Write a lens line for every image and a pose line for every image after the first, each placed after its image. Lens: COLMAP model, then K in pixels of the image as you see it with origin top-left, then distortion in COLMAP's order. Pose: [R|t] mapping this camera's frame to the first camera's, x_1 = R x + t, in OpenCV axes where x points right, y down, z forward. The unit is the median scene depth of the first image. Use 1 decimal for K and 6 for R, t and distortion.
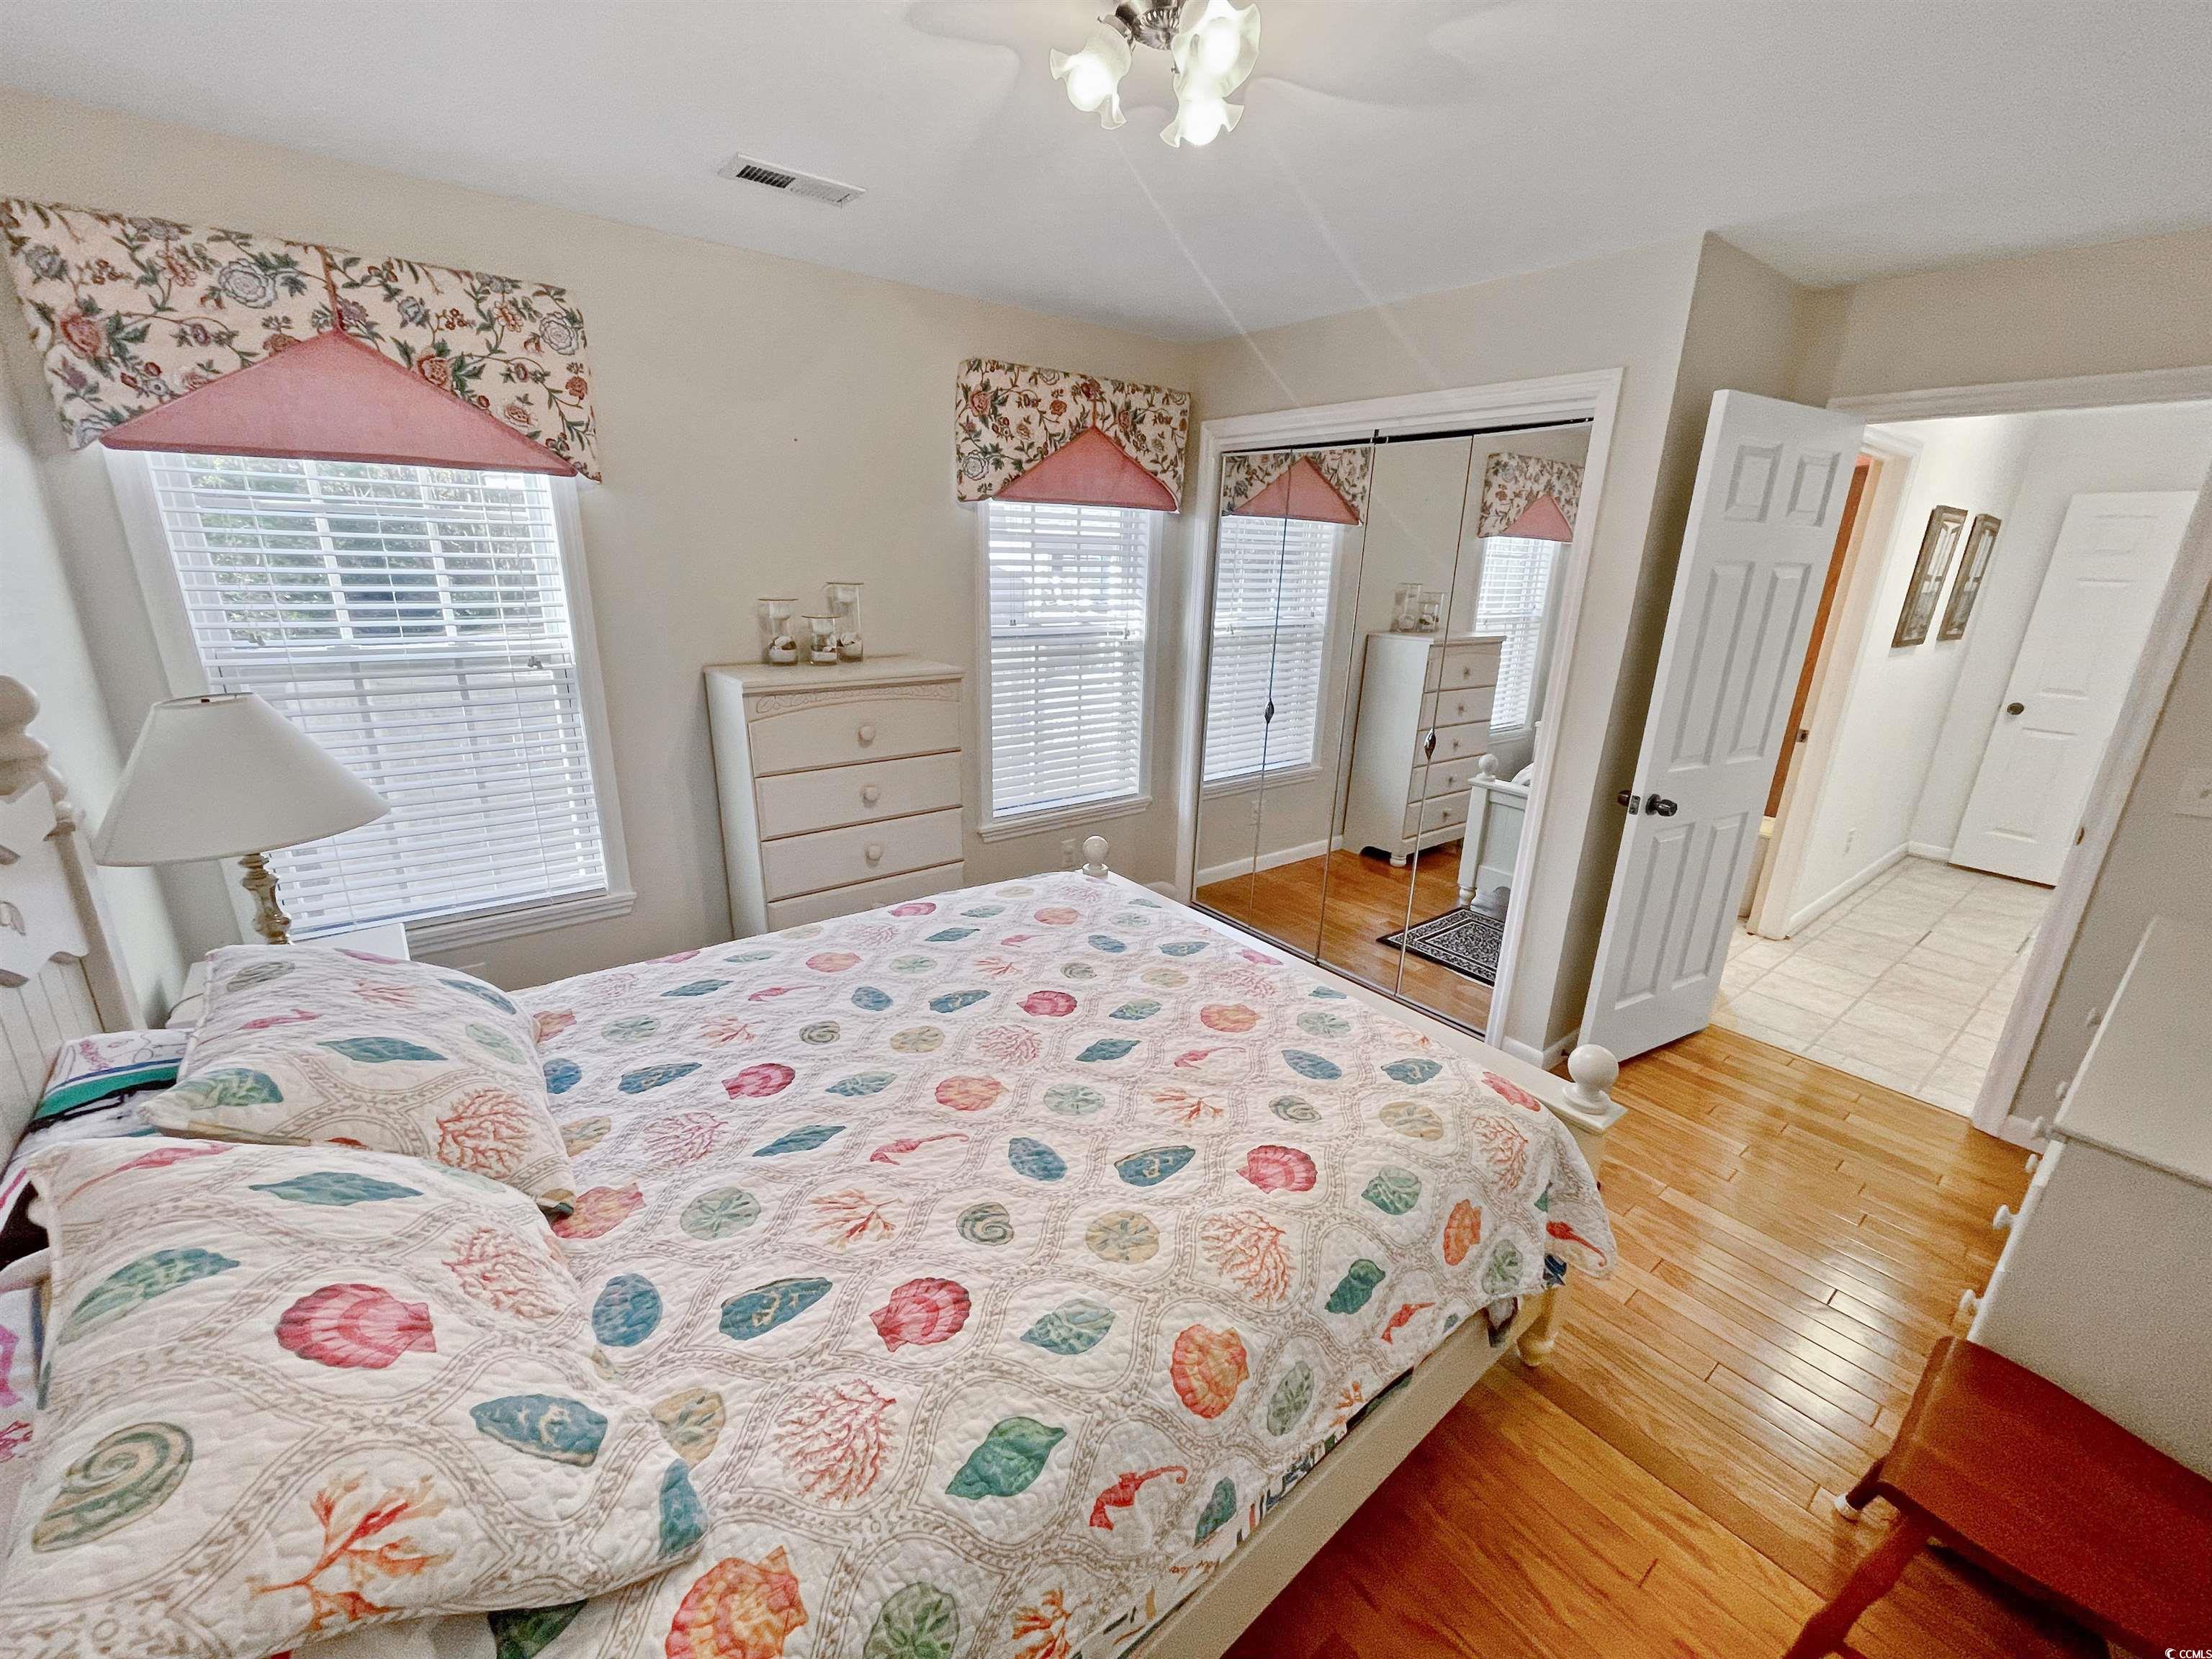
lens RADIAL K [[889.3, 0, 1097.6], [0, 889.3, 834.5], [0, 0, 1]] dist [-0.008896, 0.004667]
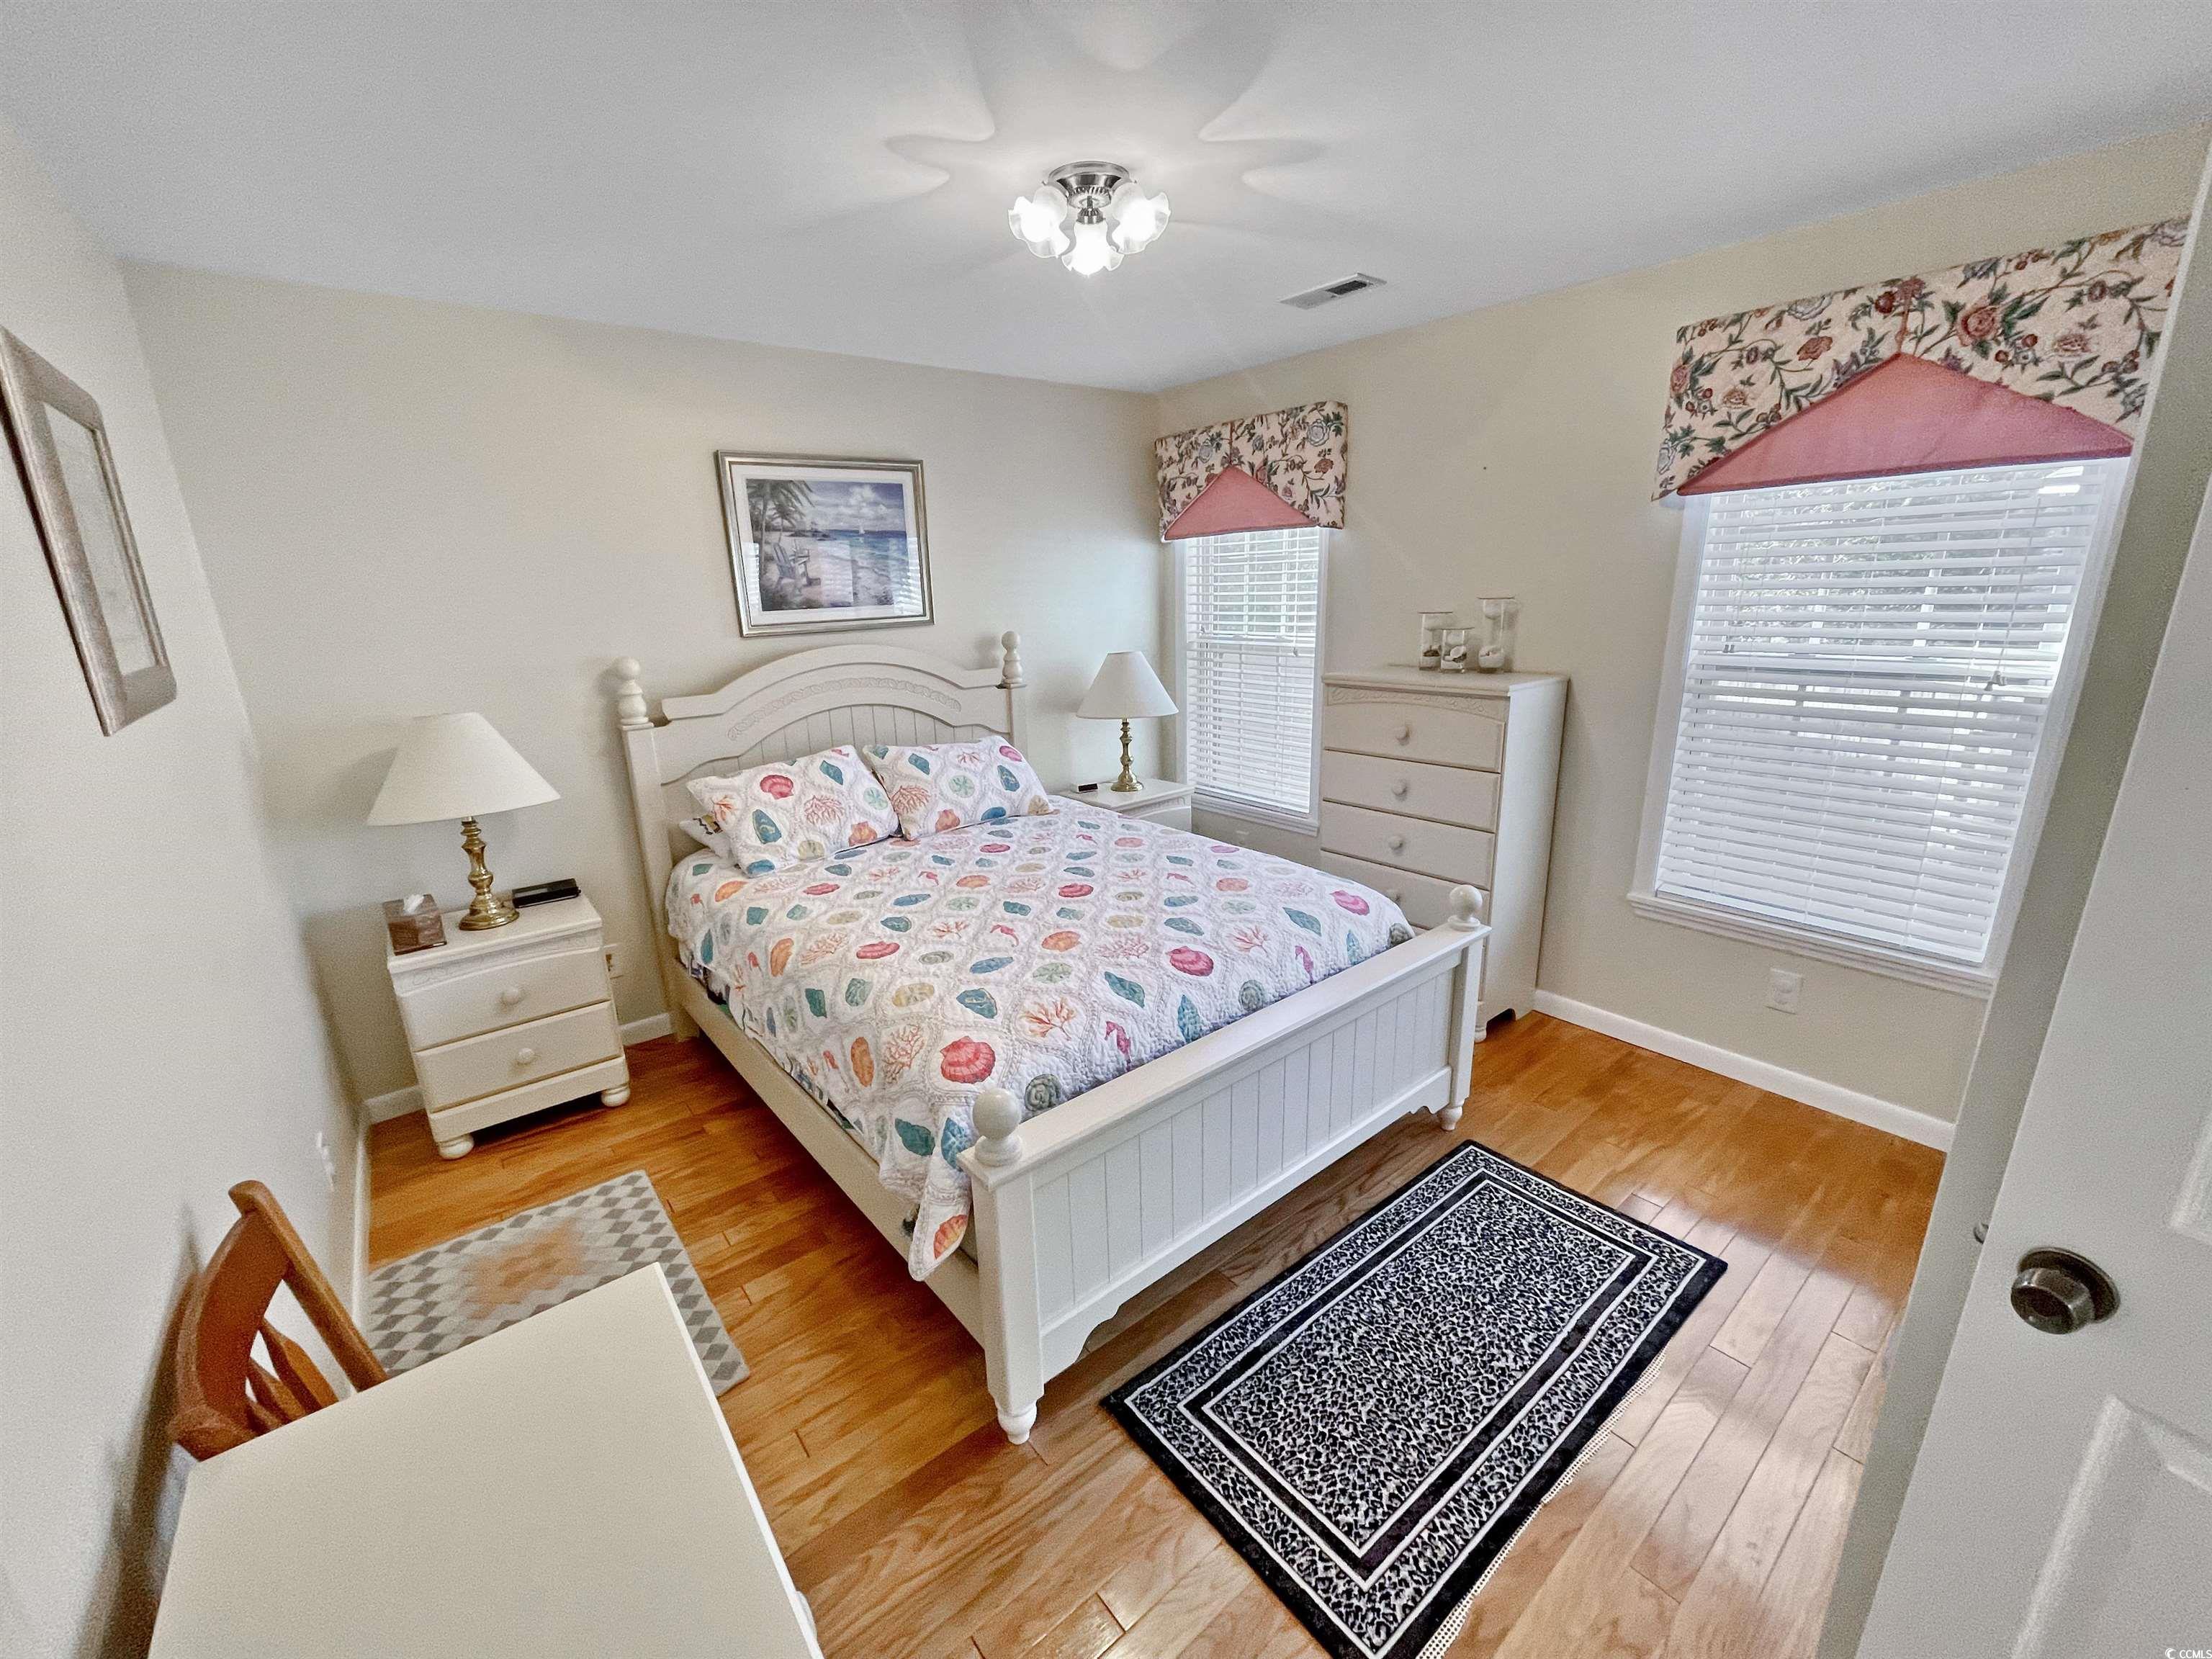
lens RADIAL K [[889.3, 0, 1097.6], [0, 889.3, 834.5], [0, 0, 1]] dist [-0.008896, 0.004667]
pose [[0.013875, 0.250349, -0.968056, 1.042216], [-0.271444, 0.932735, 0.237324, -0.193146], [0.962354, 0.259480, 0.080898, 0.716626]]
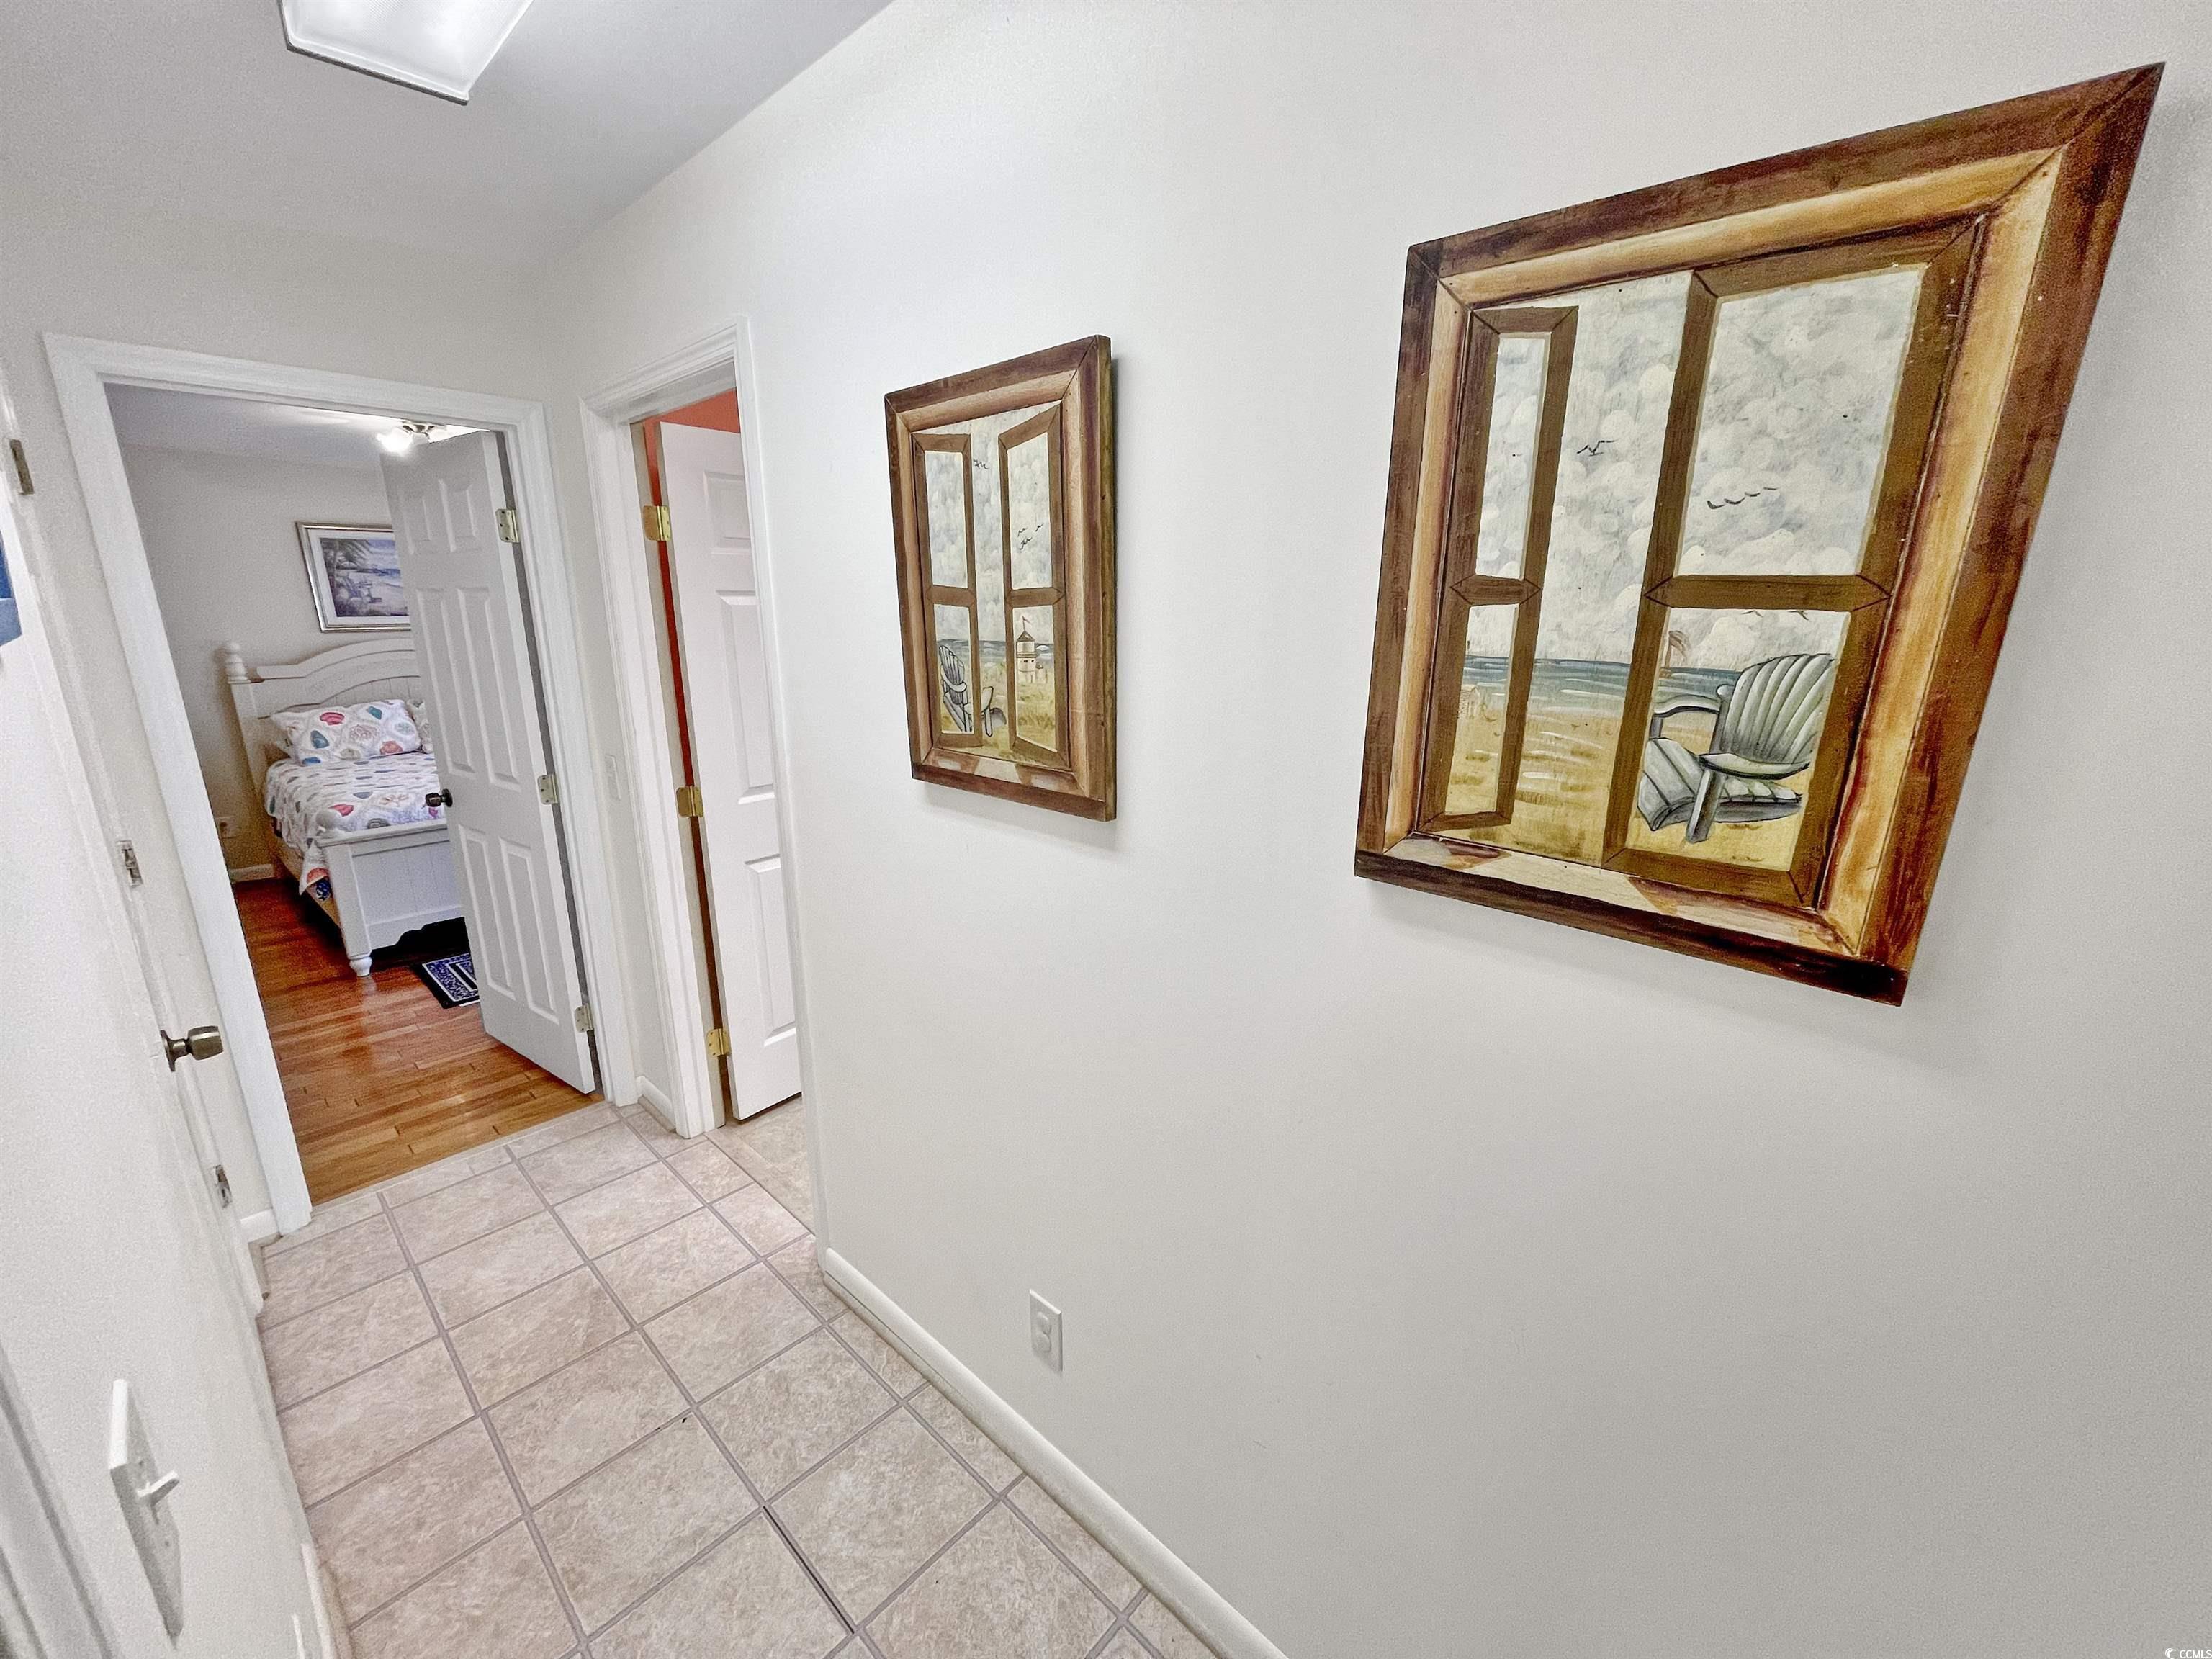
lens RADIAL K [[889.3, 0, 1097.6], [0, 889.3, 834.5], [0, 0, 1]] dist [-0.008896, 0.004667]
pose [[0.164603, 0.228720, -0.959475, 2.327725], [-0.294818, 0.939684, 0.173425, -0.514342], [0.941269, 0.254324, 0.222106, 1.783544]]
